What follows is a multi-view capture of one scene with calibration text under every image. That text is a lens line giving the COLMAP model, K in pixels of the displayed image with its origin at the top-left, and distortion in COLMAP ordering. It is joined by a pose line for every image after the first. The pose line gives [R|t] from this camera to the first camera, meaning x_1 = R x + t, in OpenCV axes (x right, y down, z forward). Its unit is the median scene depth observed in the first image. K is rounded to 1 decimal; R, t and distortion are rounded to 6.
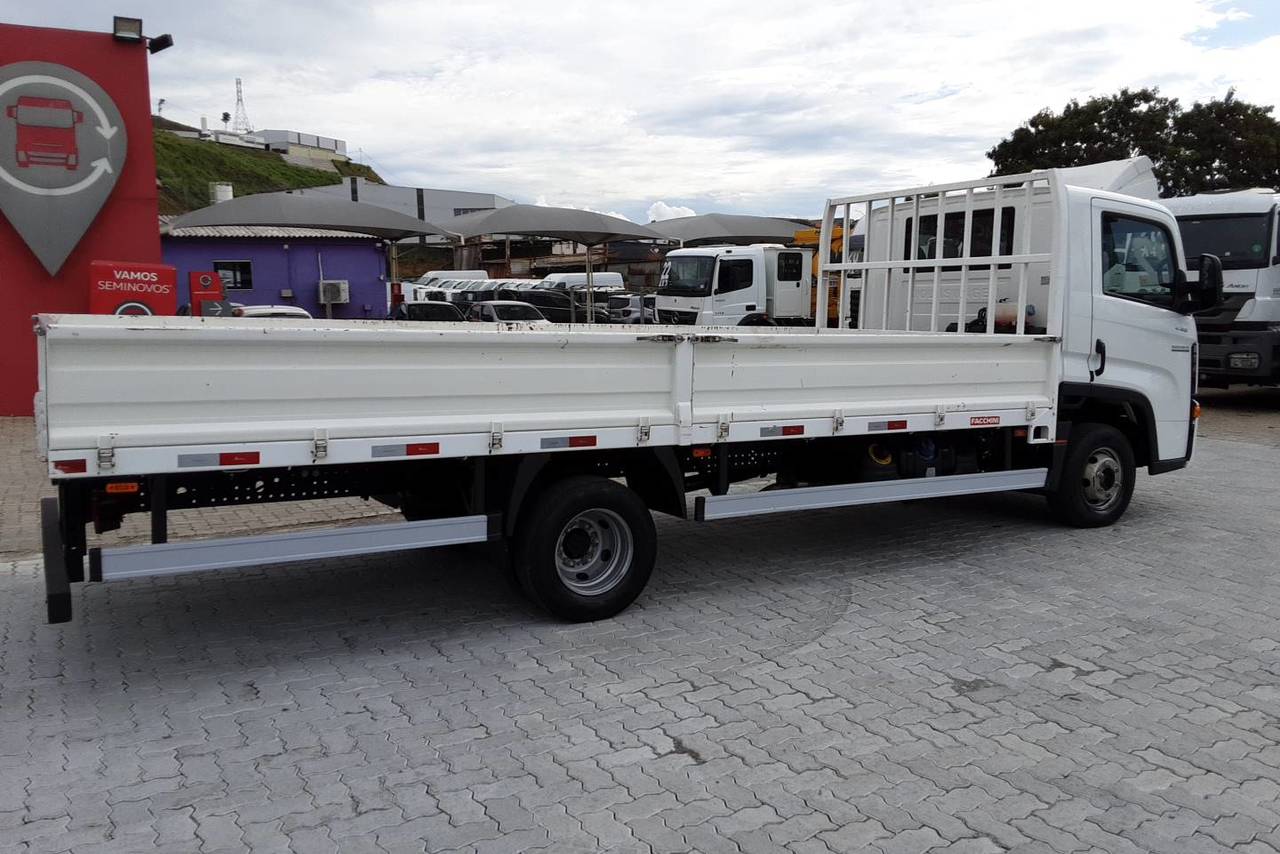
lens RADIAL K [[1029.1, 0, 647.6], [0, 1029.1, 395.5], [0, 0, 1]] dist [0.131405, -0.205591]
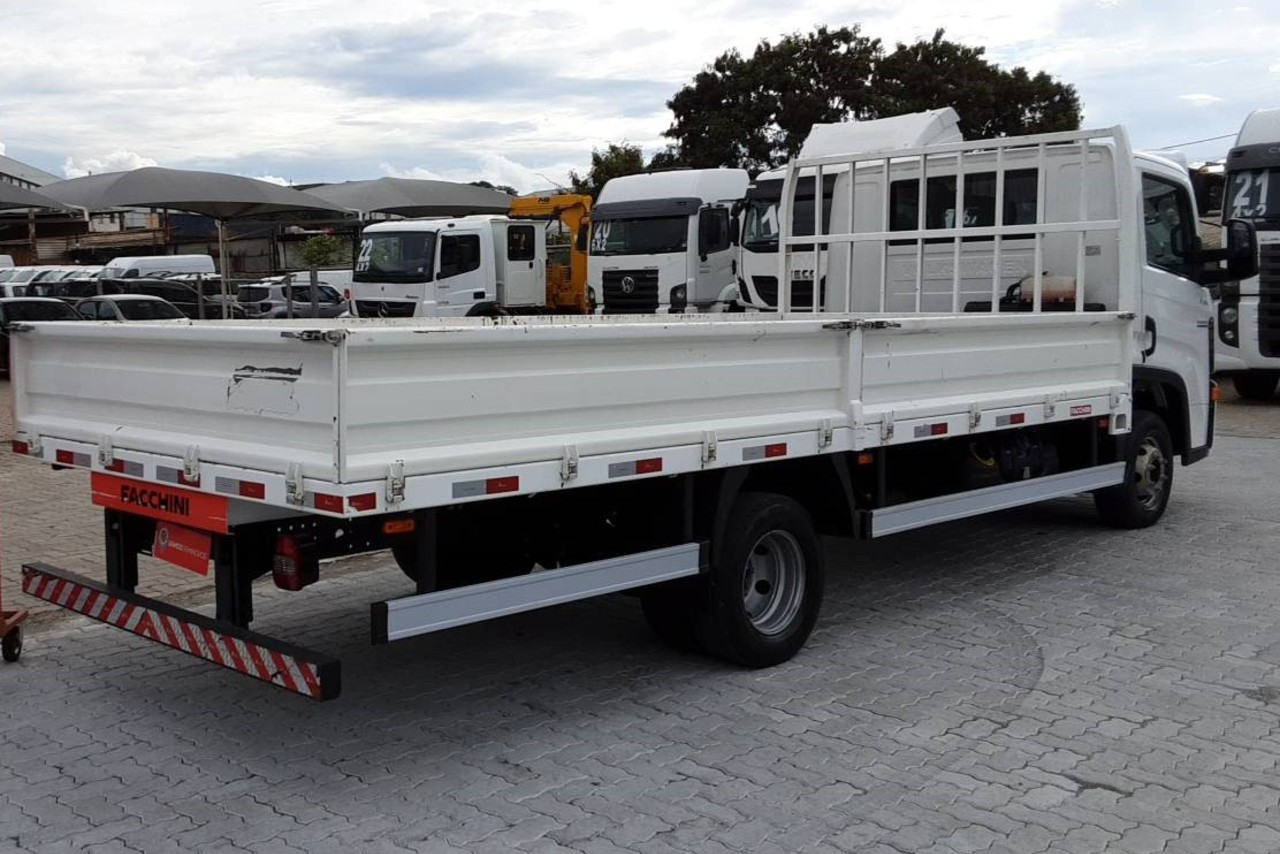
lens RADIAL K [[1334.2, 0, 456.9], [0, 1334.2, 393.6], [0, 0, 1]] dist [0.106047, -0.154499]
pose [[0.979647, -0.040666, 0.196563, -0.356326], [0.043218, 0.999028, -0.008709, -0.002301], [-0.196018, 0.017027, 0.980452, -0.015141]]
